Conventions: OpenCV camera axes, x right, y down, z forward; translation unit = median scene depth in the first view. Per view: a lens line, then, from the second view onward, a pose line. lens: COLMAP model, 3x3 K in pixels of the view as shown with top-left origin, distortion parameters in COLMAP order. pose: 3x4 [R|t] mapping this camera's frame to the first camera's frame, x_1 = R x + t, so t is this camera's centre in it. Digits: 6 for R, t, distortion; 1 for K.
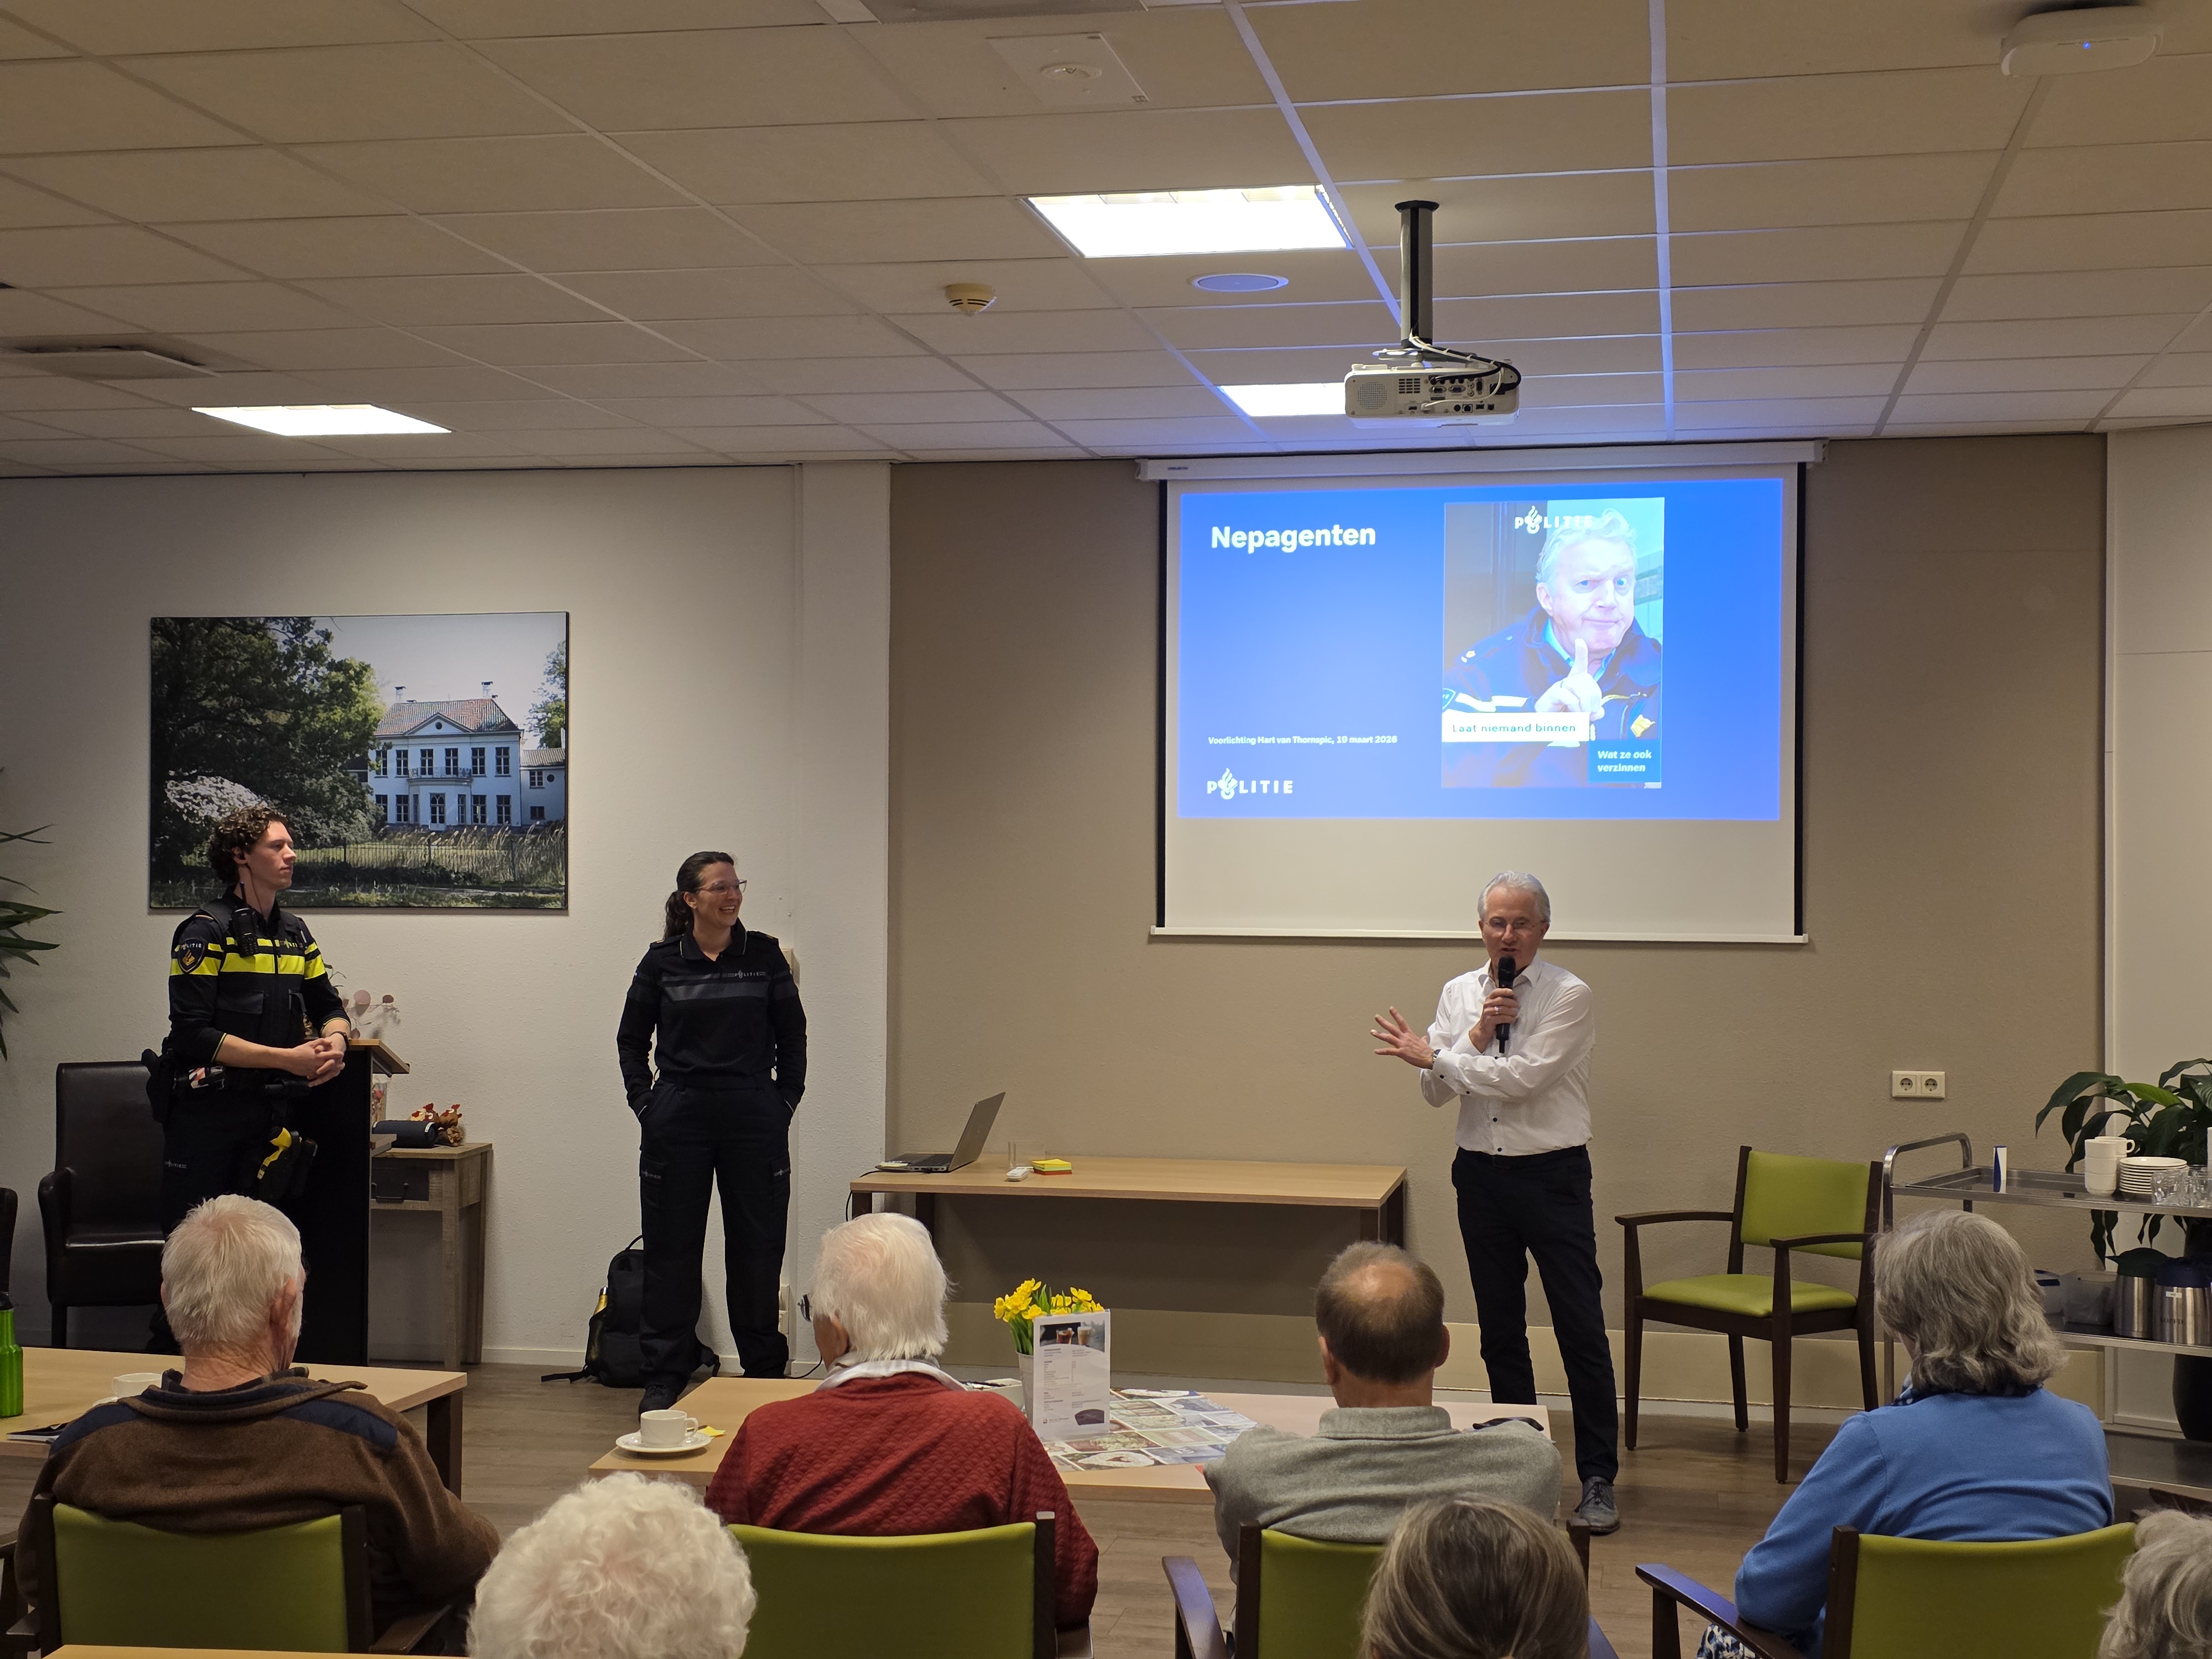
lens RADIAL K [[3010.6, 0, 1039.9], [0, 3010.6, 855.8], [0, 0, 1]] dist [0.116860, 0.000000]
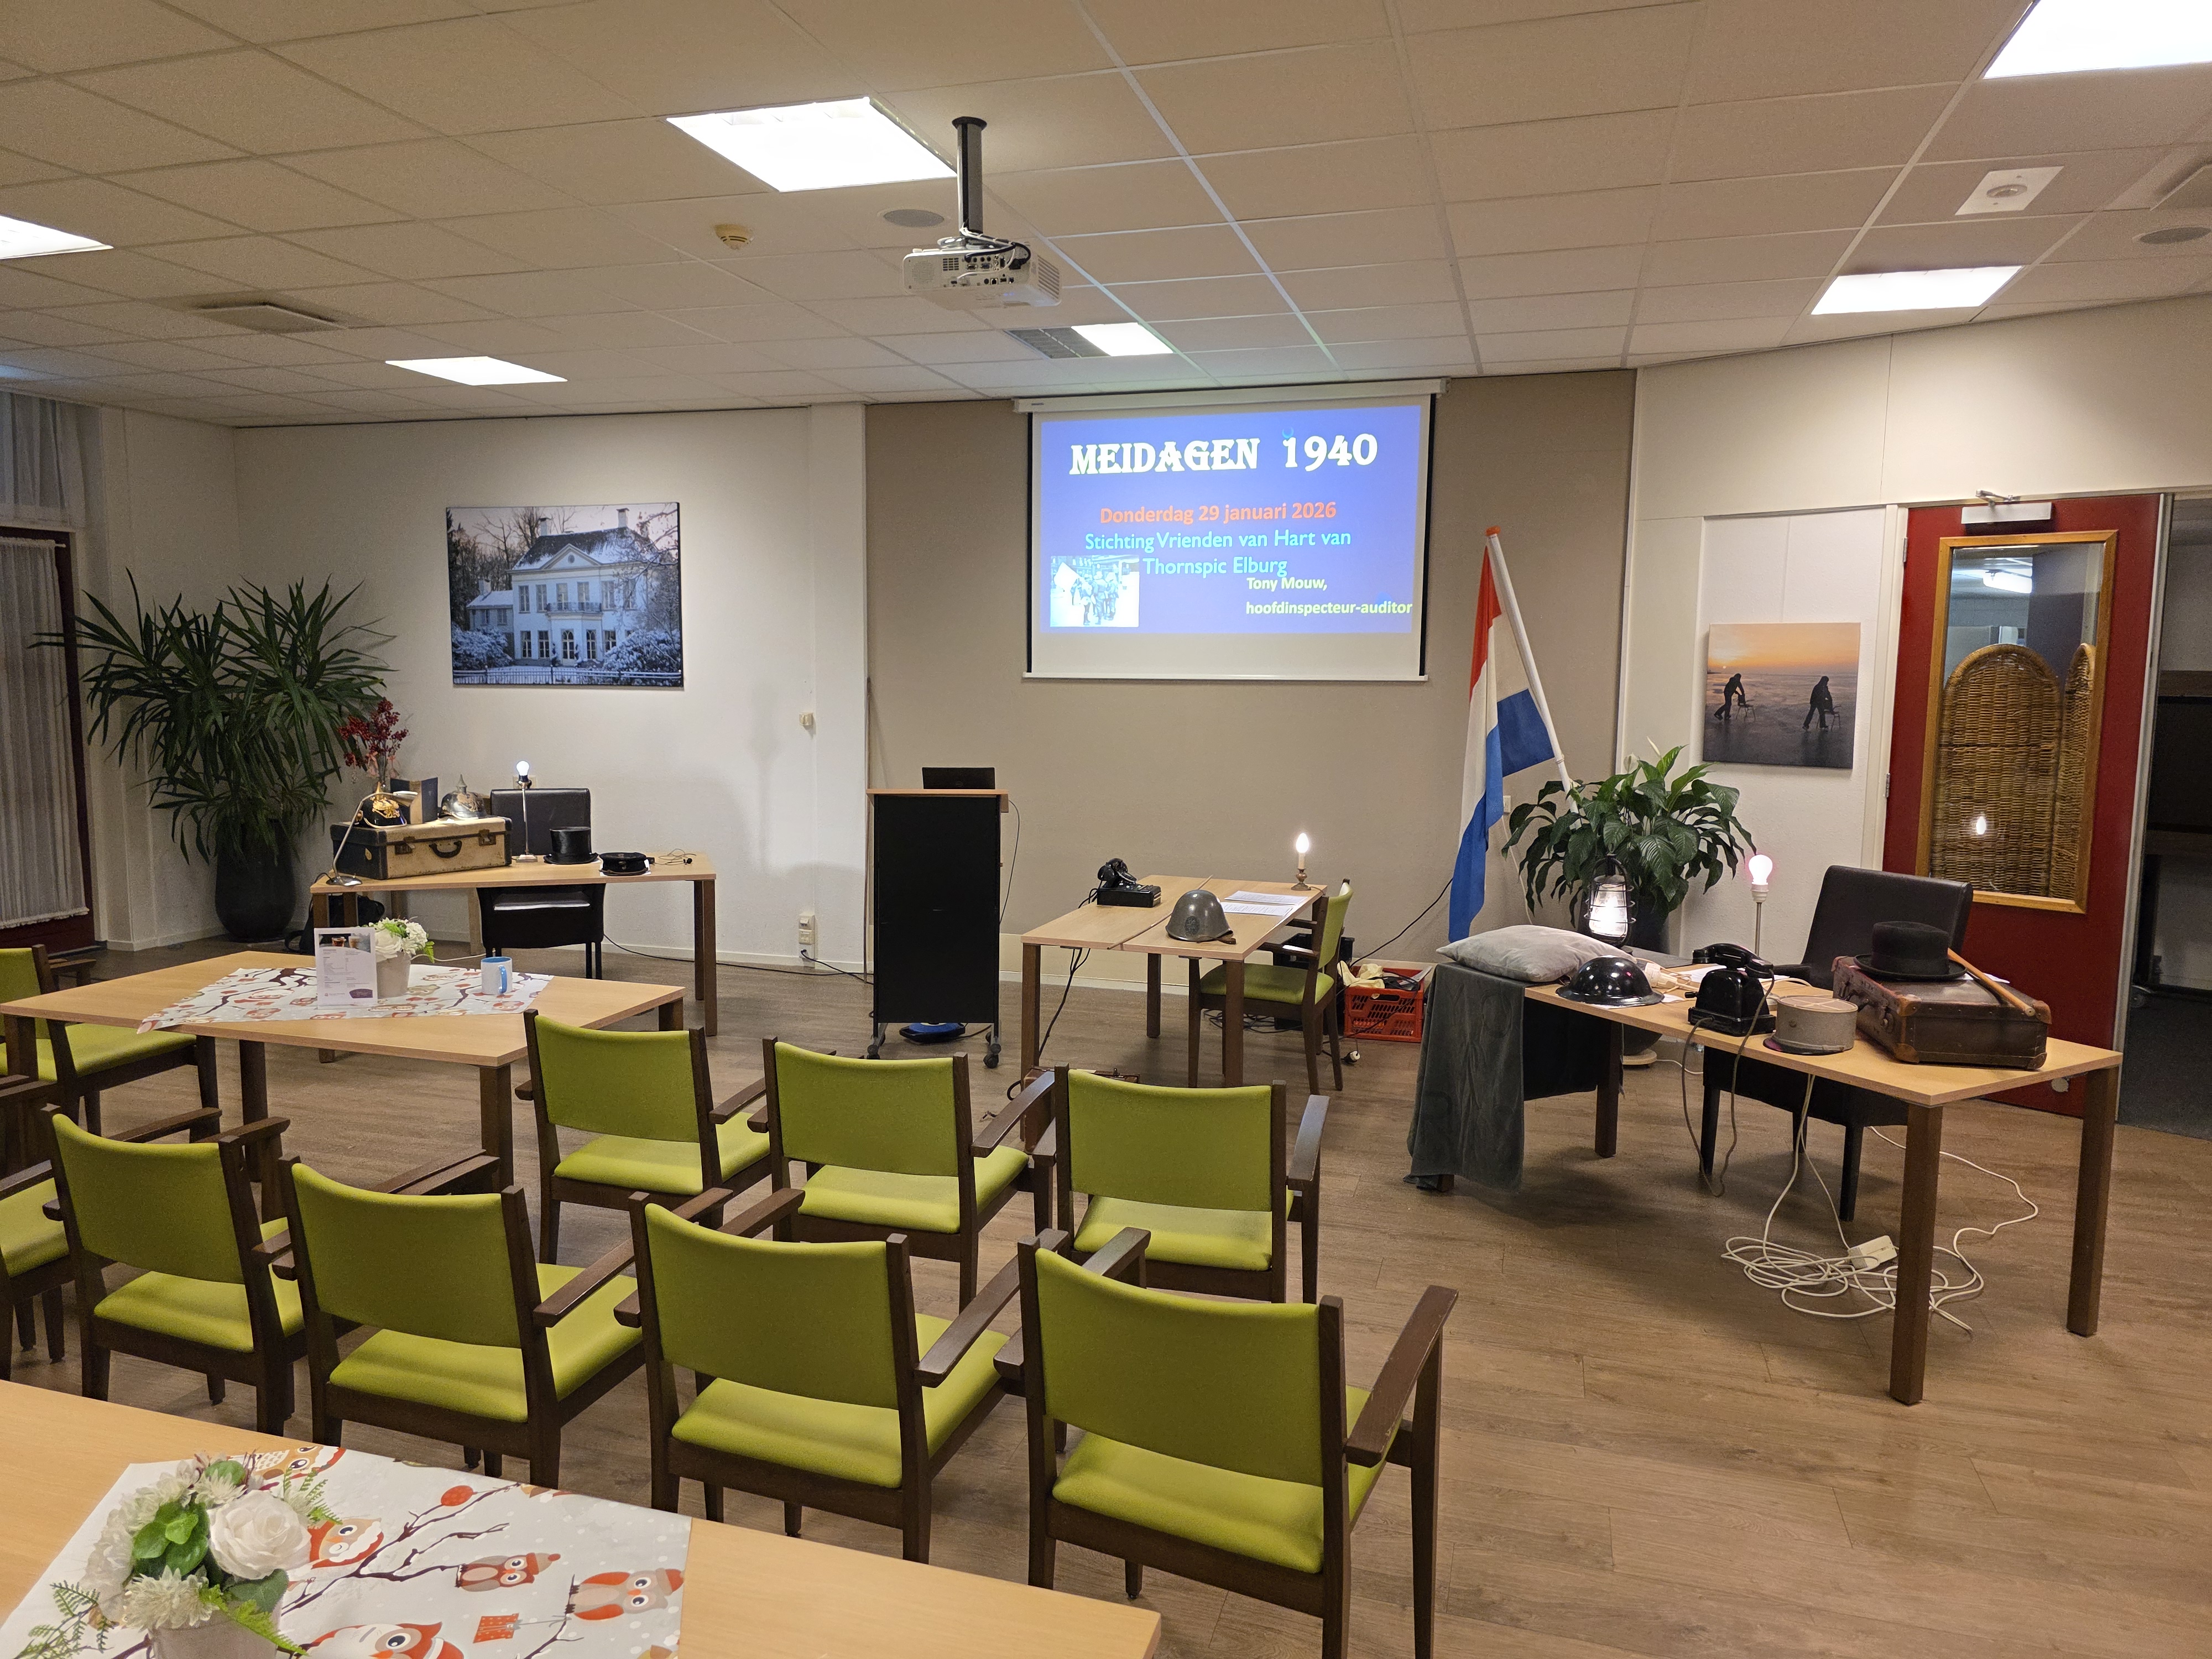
lens RADIAL K [[1501.5, 0, 1100.4], [0, 1501.5, 814.4], [0, 0, 1]] dist [0.057269, -0.044144]
pose [[0.995211, 0.020082, -0.095665, 0.202967], [-0.011449, 0.995881, 0.089943, 0.014015], [0.097077, -0.088417, 0.991342, 0.286537]]
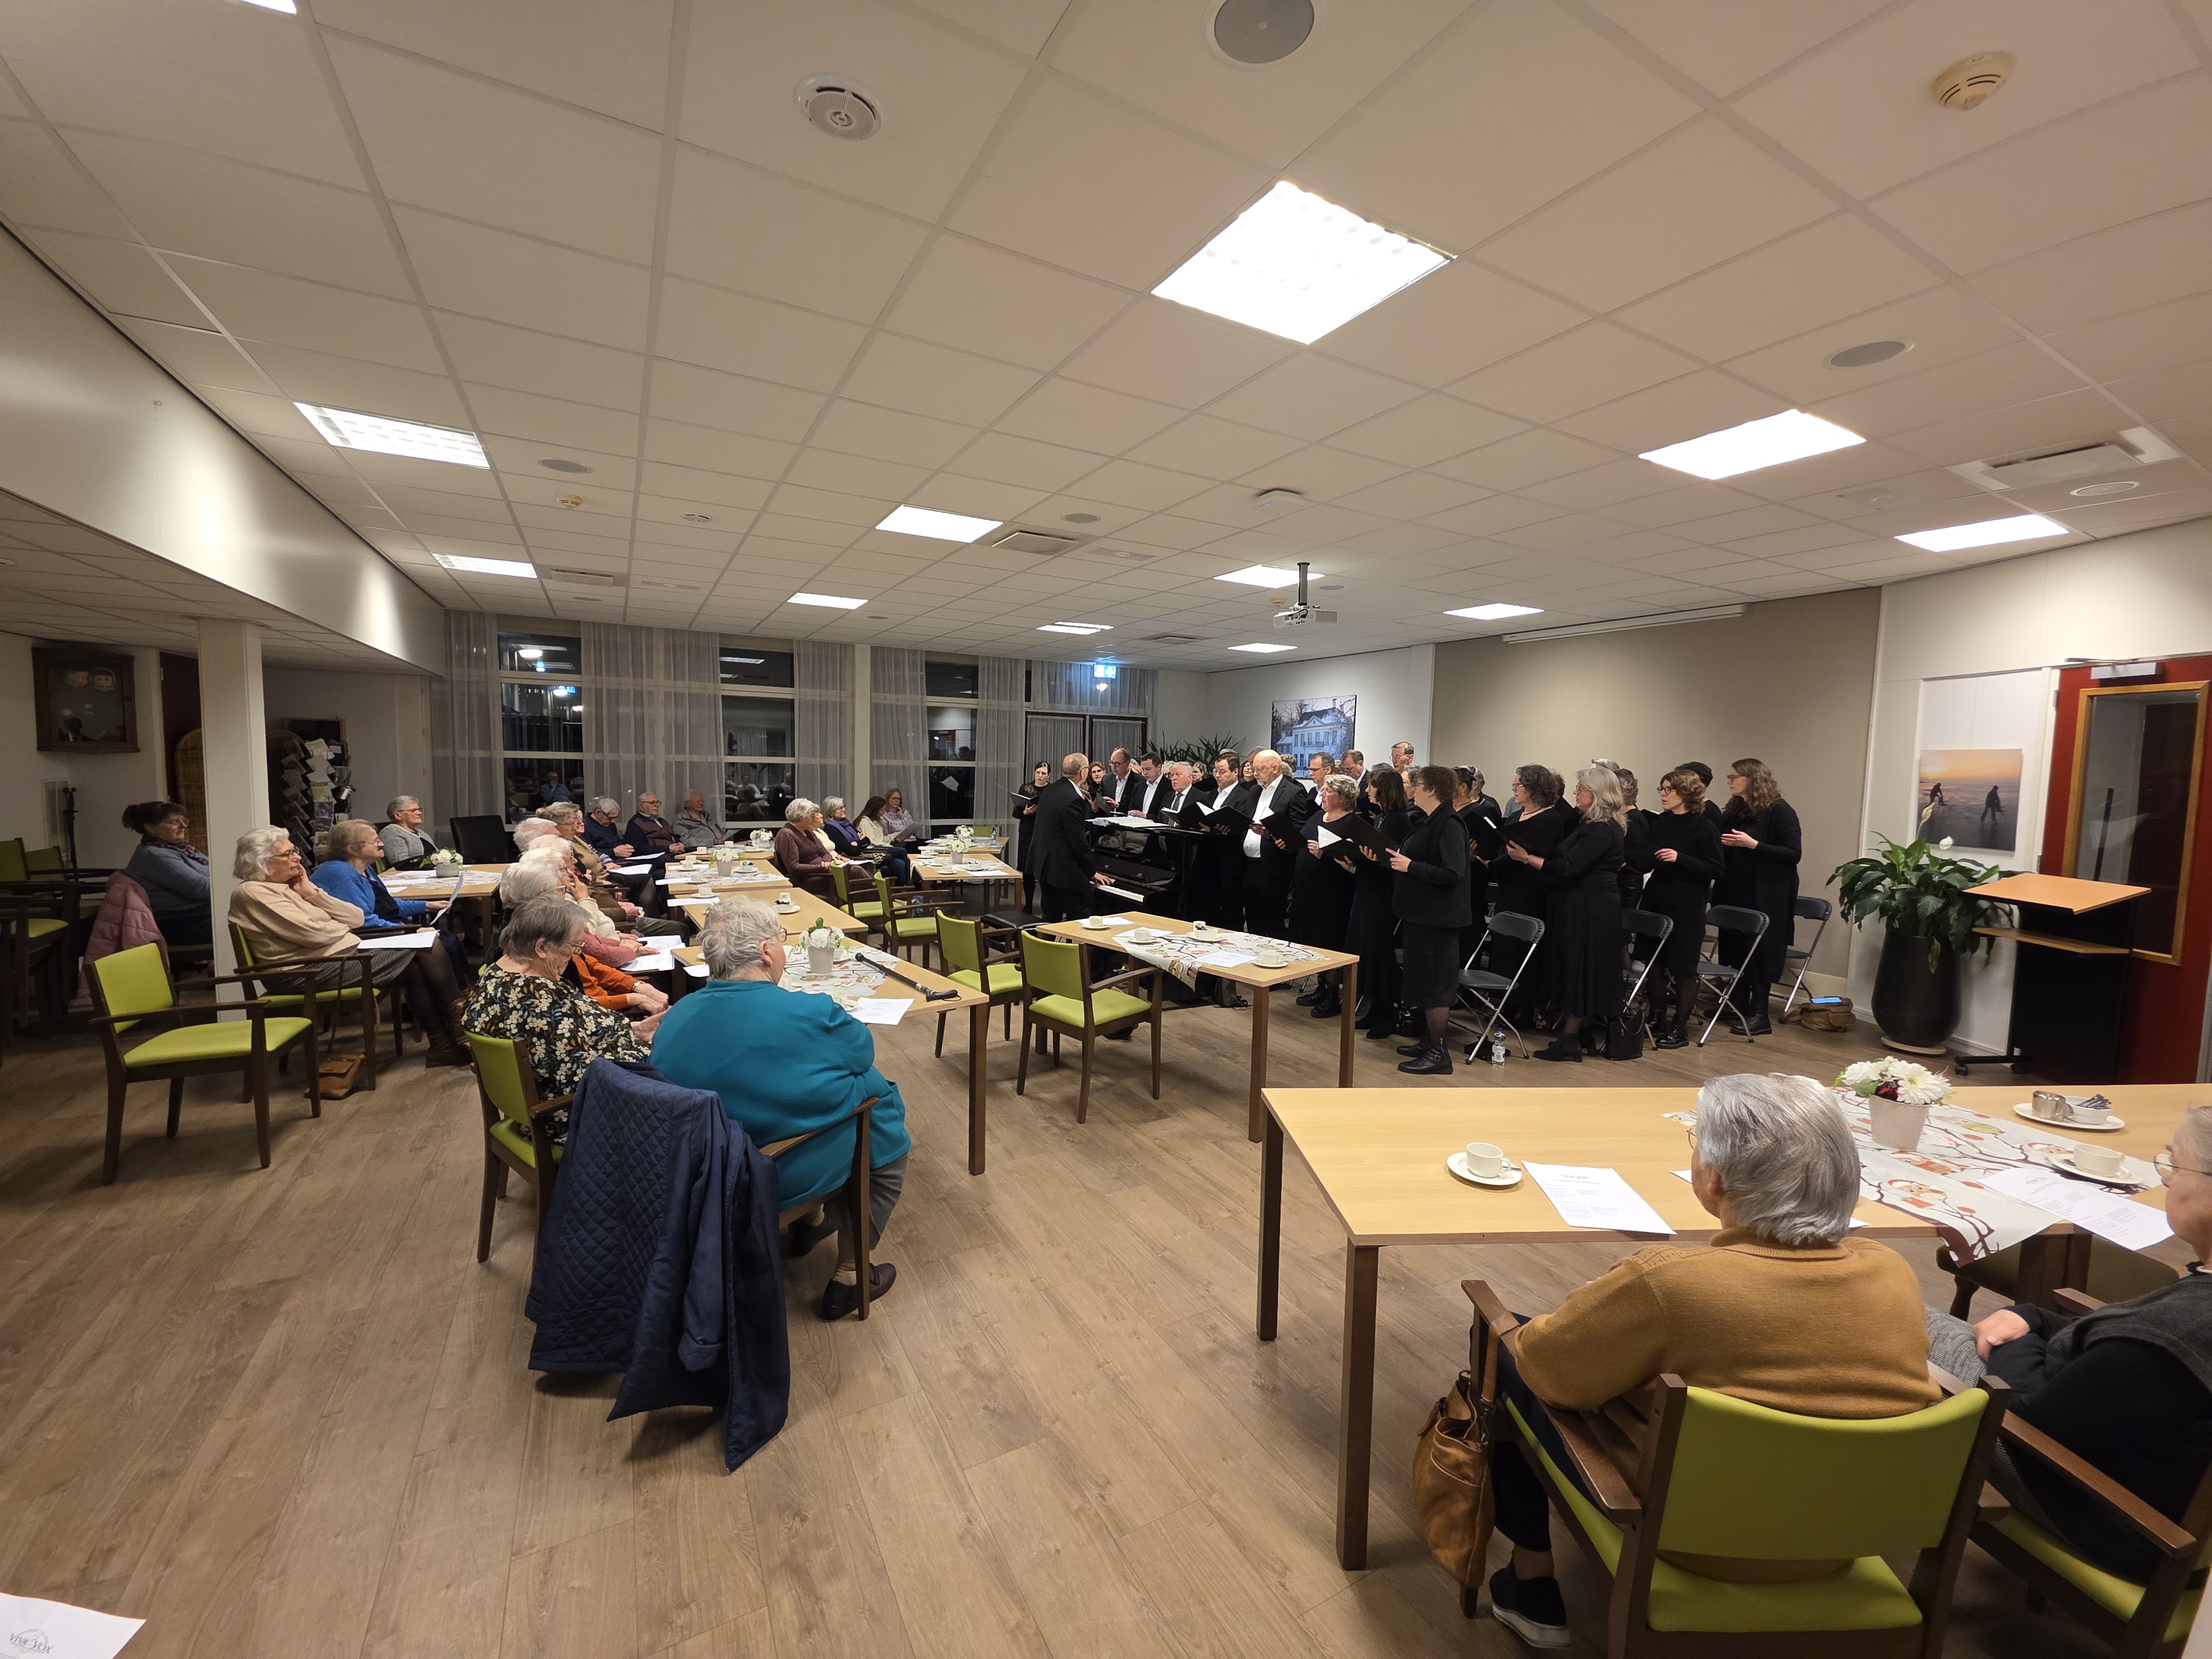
lens RADIAL K [[890.8, 0, 1106.6], [0, 890.8, 828.5], [0, 0, 1]] dist [0.000245, 0.001182]
pose [[0.653465, 0.072077, -0.753517, 0.623014], [-0.032177, 0.997201, 0.067482, 0.018106], [0.756273, -0.019851, 0.653955, 0.142981]]
